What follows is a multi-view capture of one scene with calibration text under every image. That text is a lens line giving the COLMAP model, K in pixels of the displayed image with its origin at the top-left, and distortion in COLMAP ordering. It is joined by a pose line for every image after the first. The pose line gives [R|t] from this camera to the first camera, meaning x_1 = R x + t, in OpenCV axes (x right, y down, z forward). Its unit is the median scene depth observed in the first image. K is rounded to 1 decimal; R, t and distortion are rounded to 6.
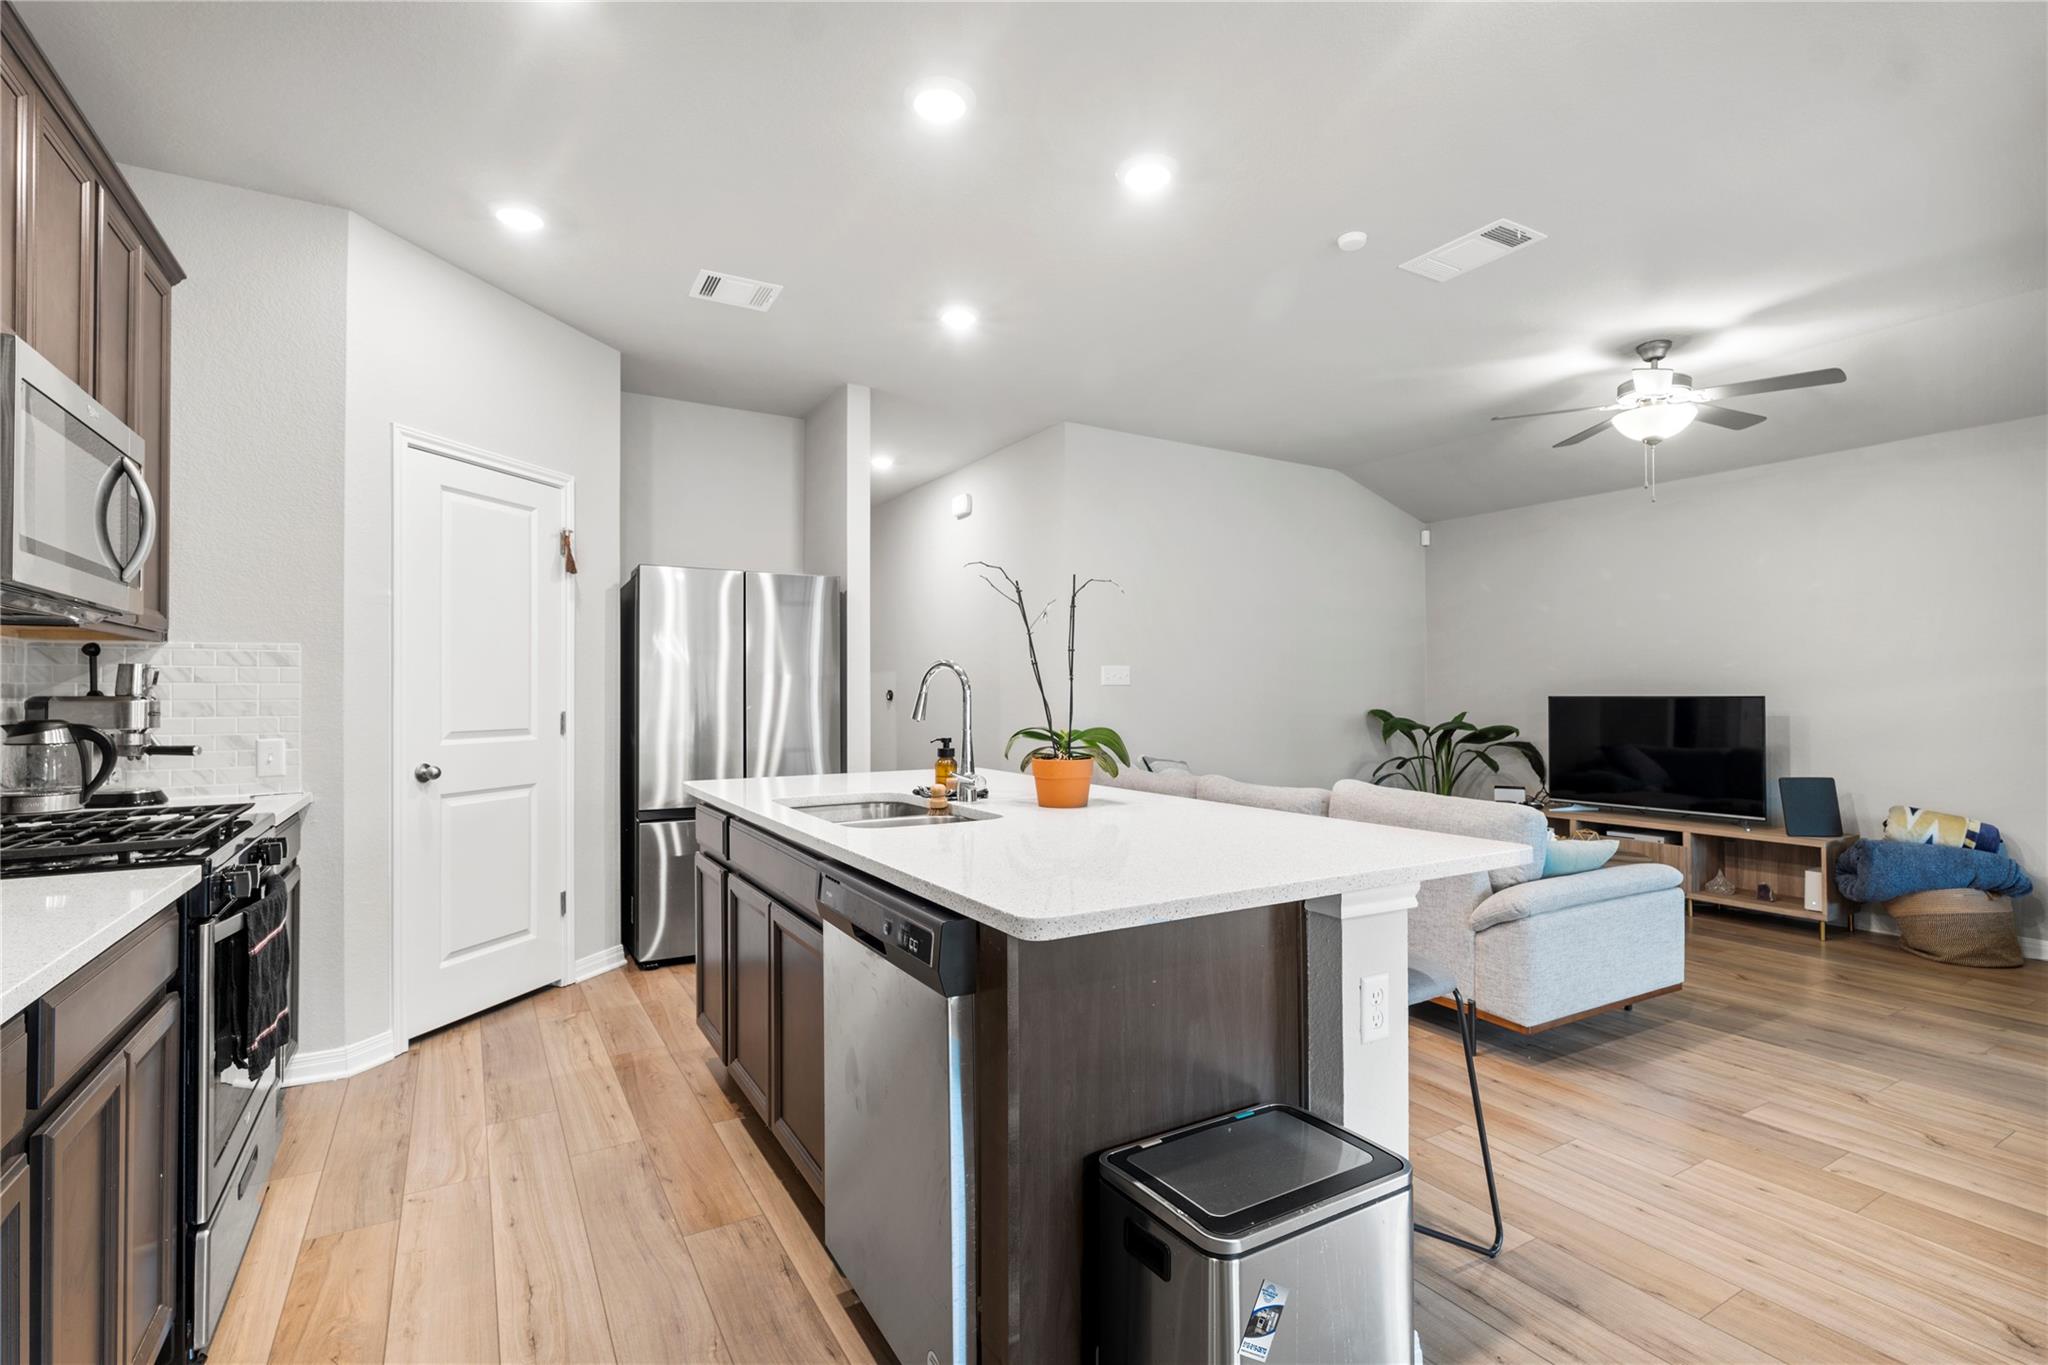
lens RADIAL K [[942.9, 0, 1024.0], [0, 942.9, 682.5], [0, 0, 1]] dist [0.011191, -0.005243]
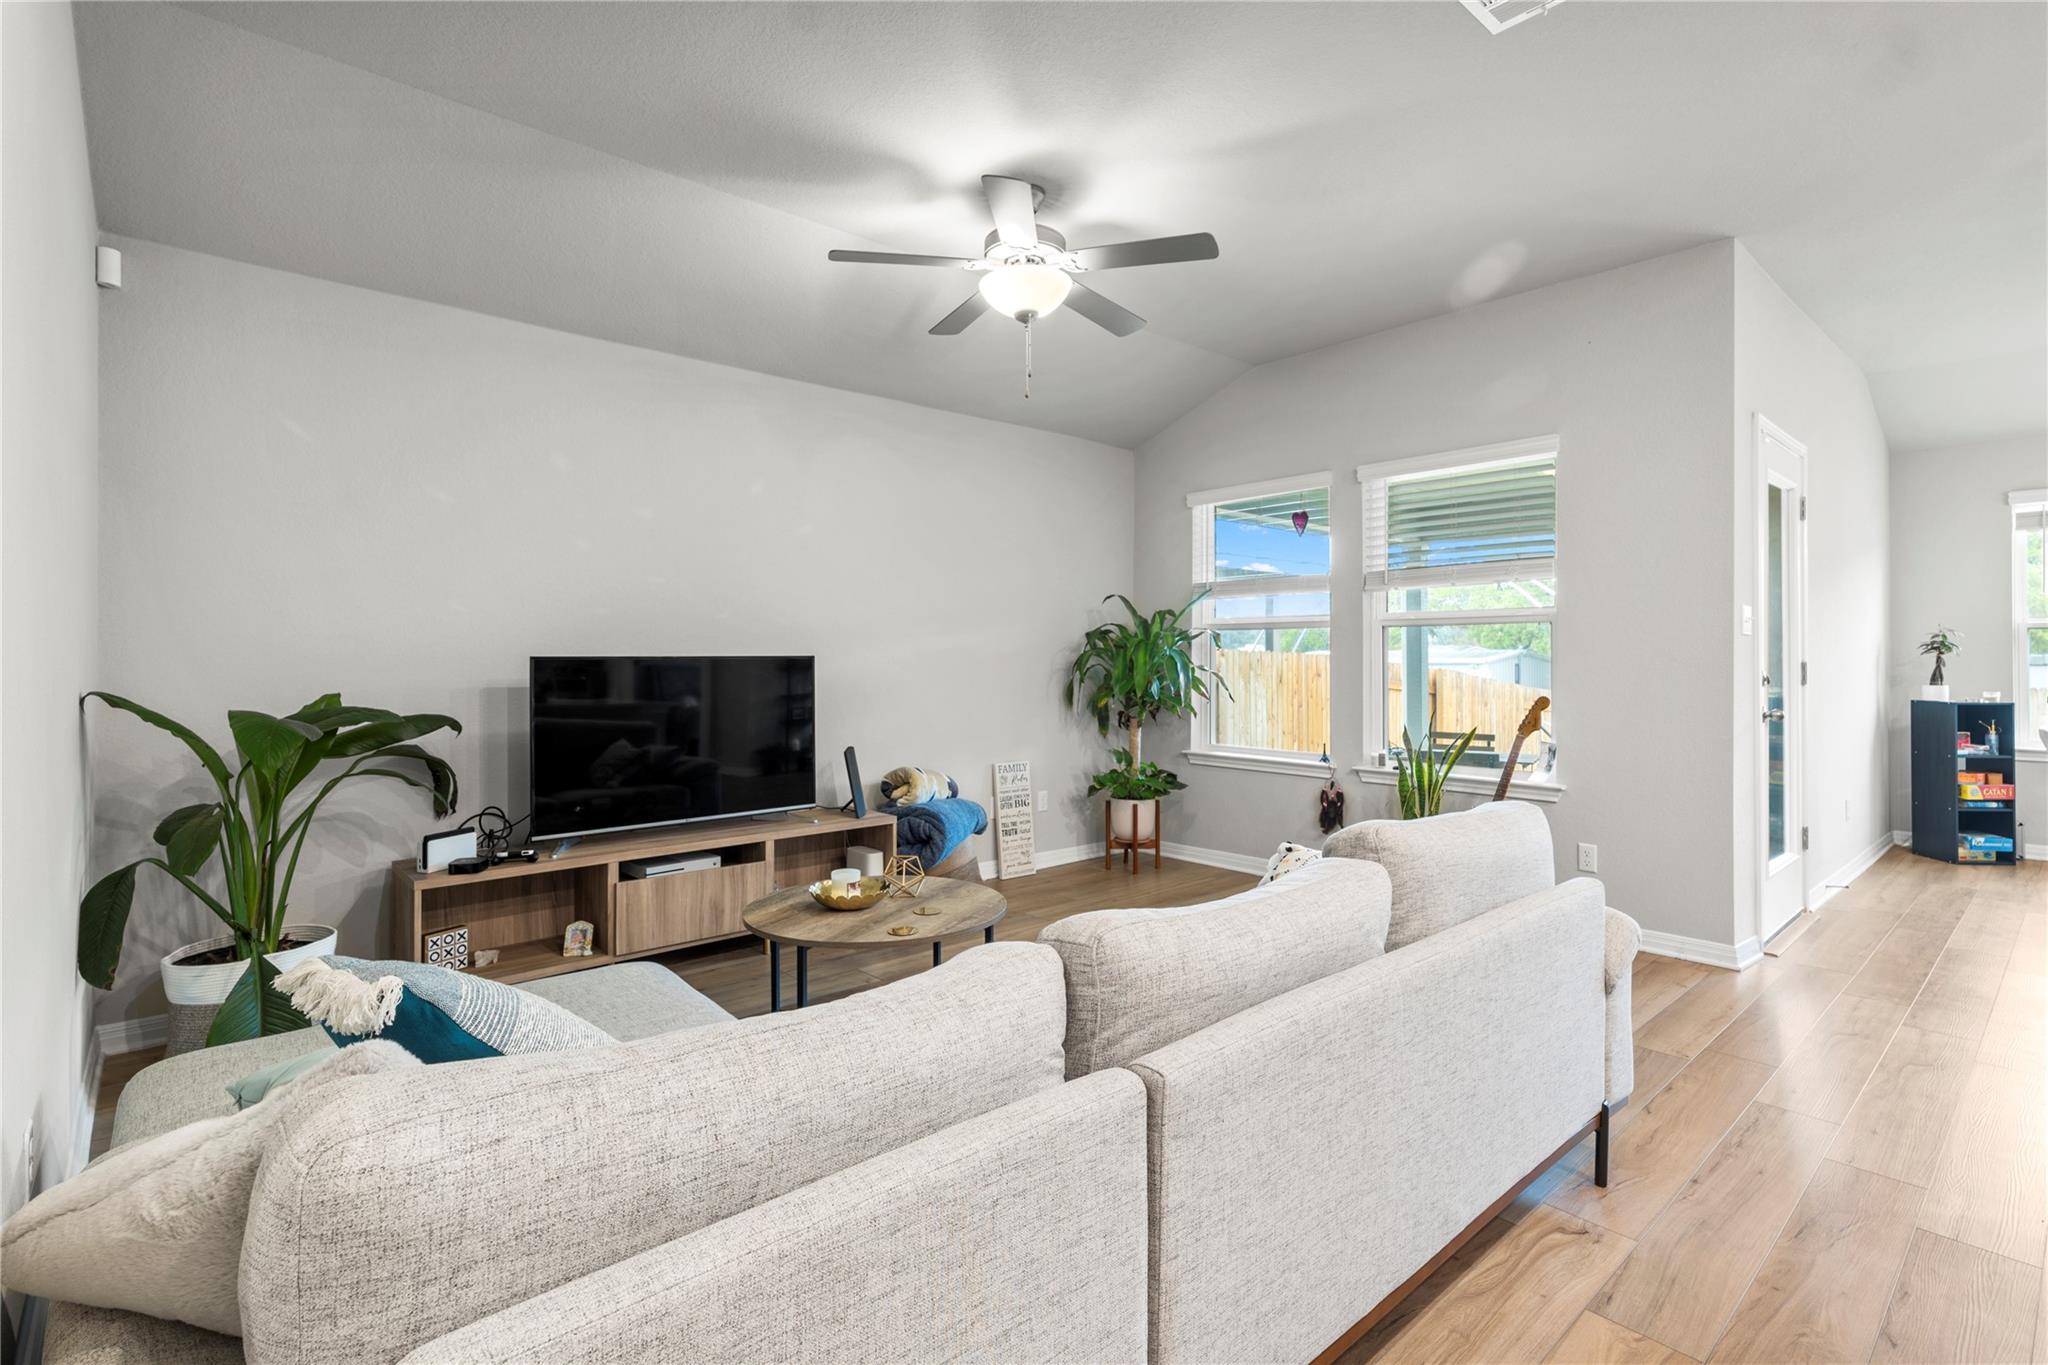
lens RADIAL K [[967.1, 0, 1017.3], [0, 967.1, 649.6], [0, 0, 1]] dist [0.001615, -0.000811]
pose [[-0.187263, 0.010988, 0.982248, -0.094828], [-0.008185, 0.999885, -0.012746, 0.020960], [-0.982276, -0.010427, -0.187152, 1.153947]]
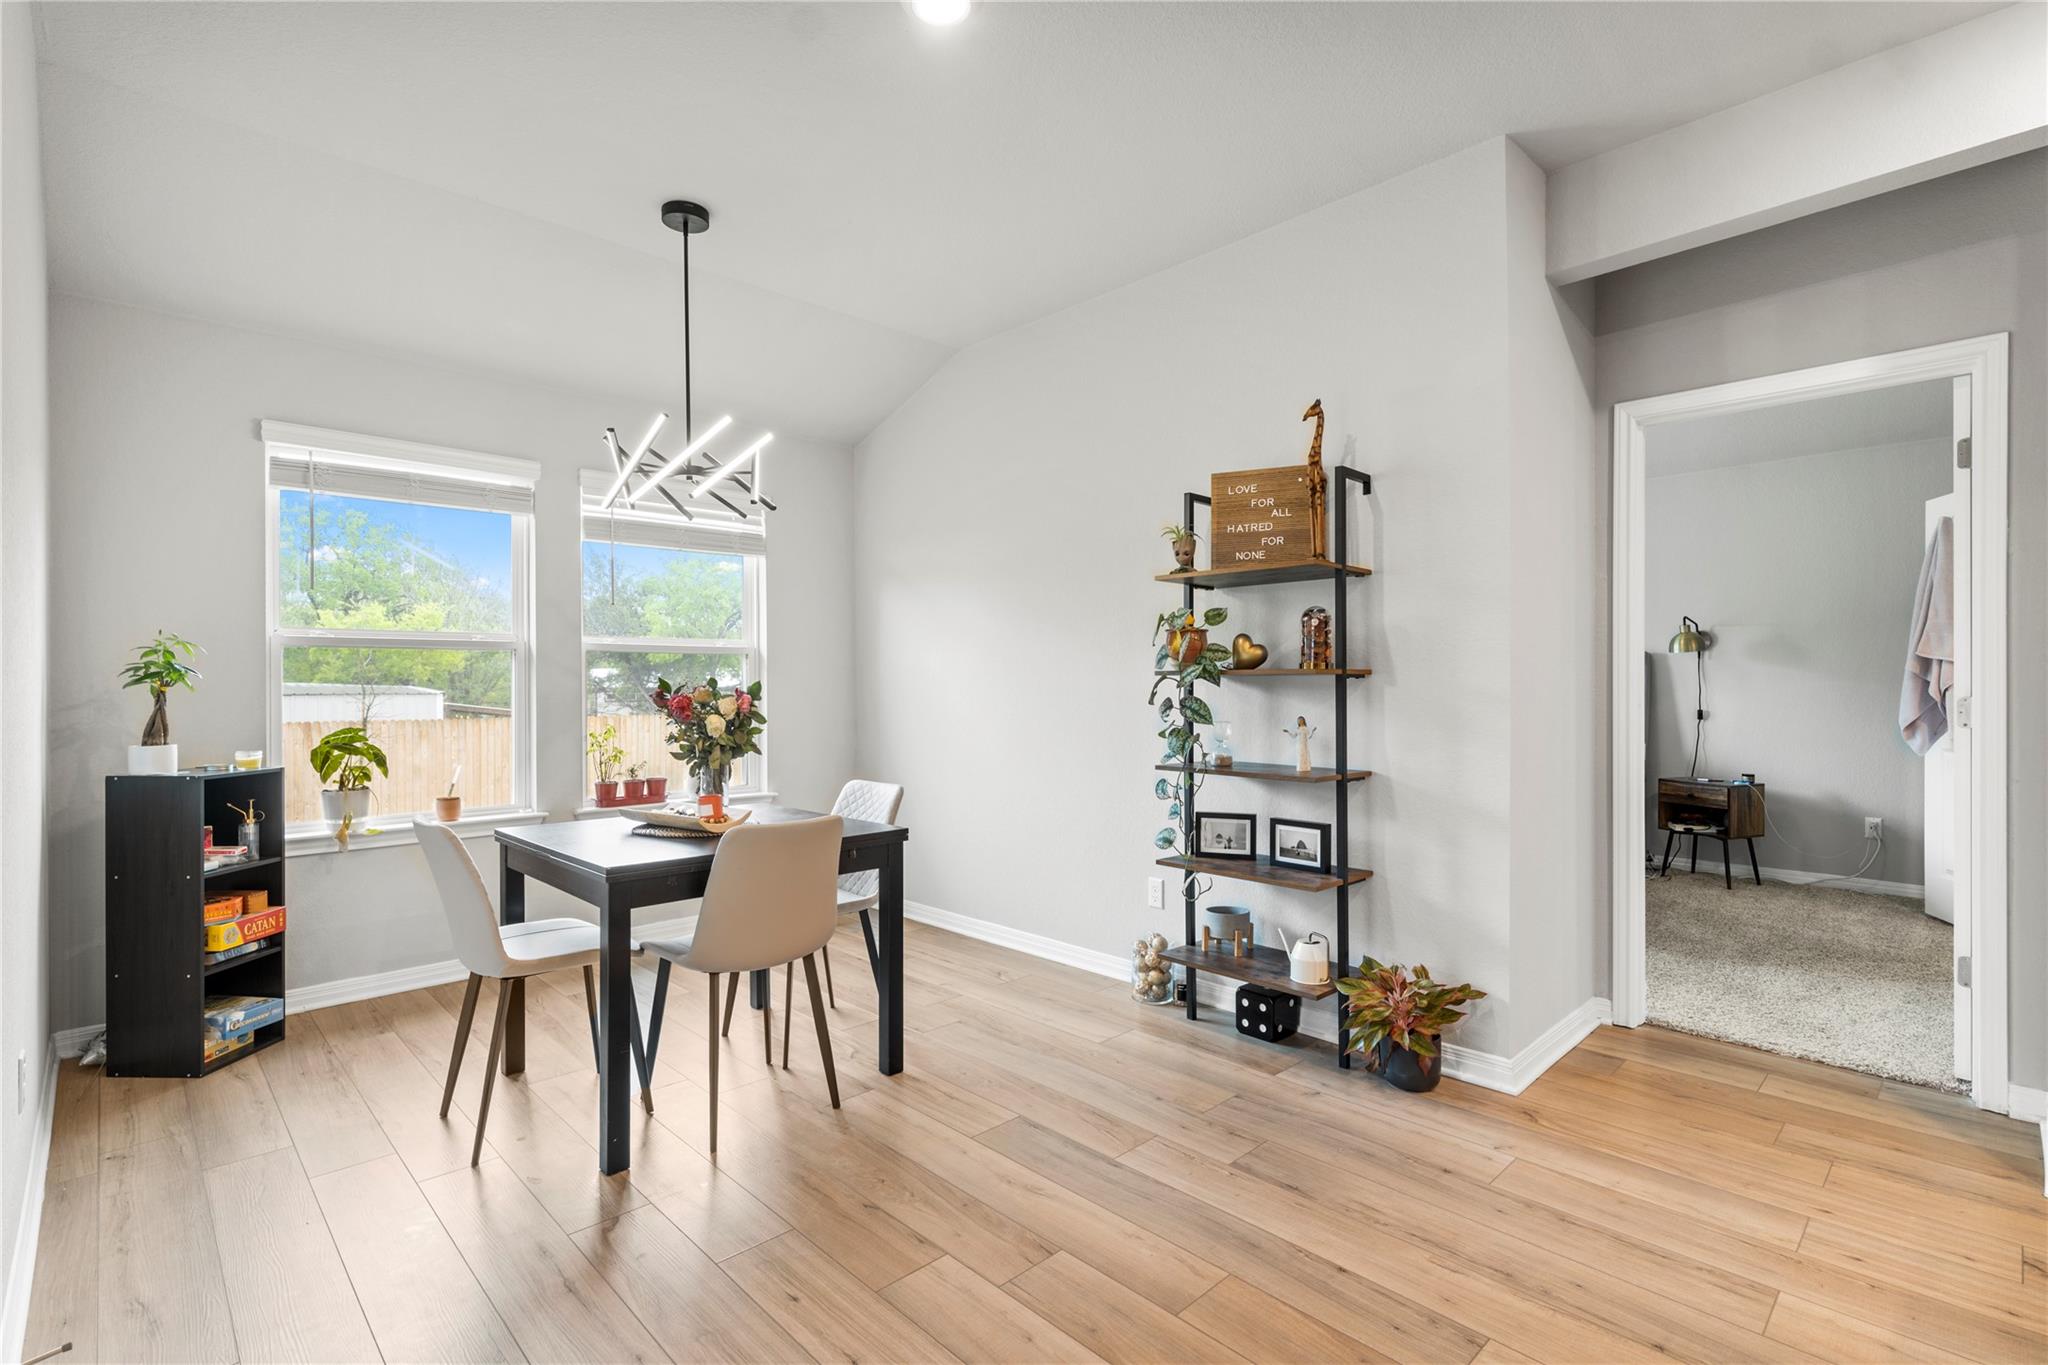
lens RADIAL K [[953.2, 0, 1026.5], [0, 953.2, 684.3], [0, 0, 1]] dist [0.002564, -0.000091]
pose [[-0.972670, 0.008324, -0.232041, 0.524492], [0.010383, 0.999917, -0.007655, 0.010006], [0.231958, -0.009855, -0.972676, 0.484754]]
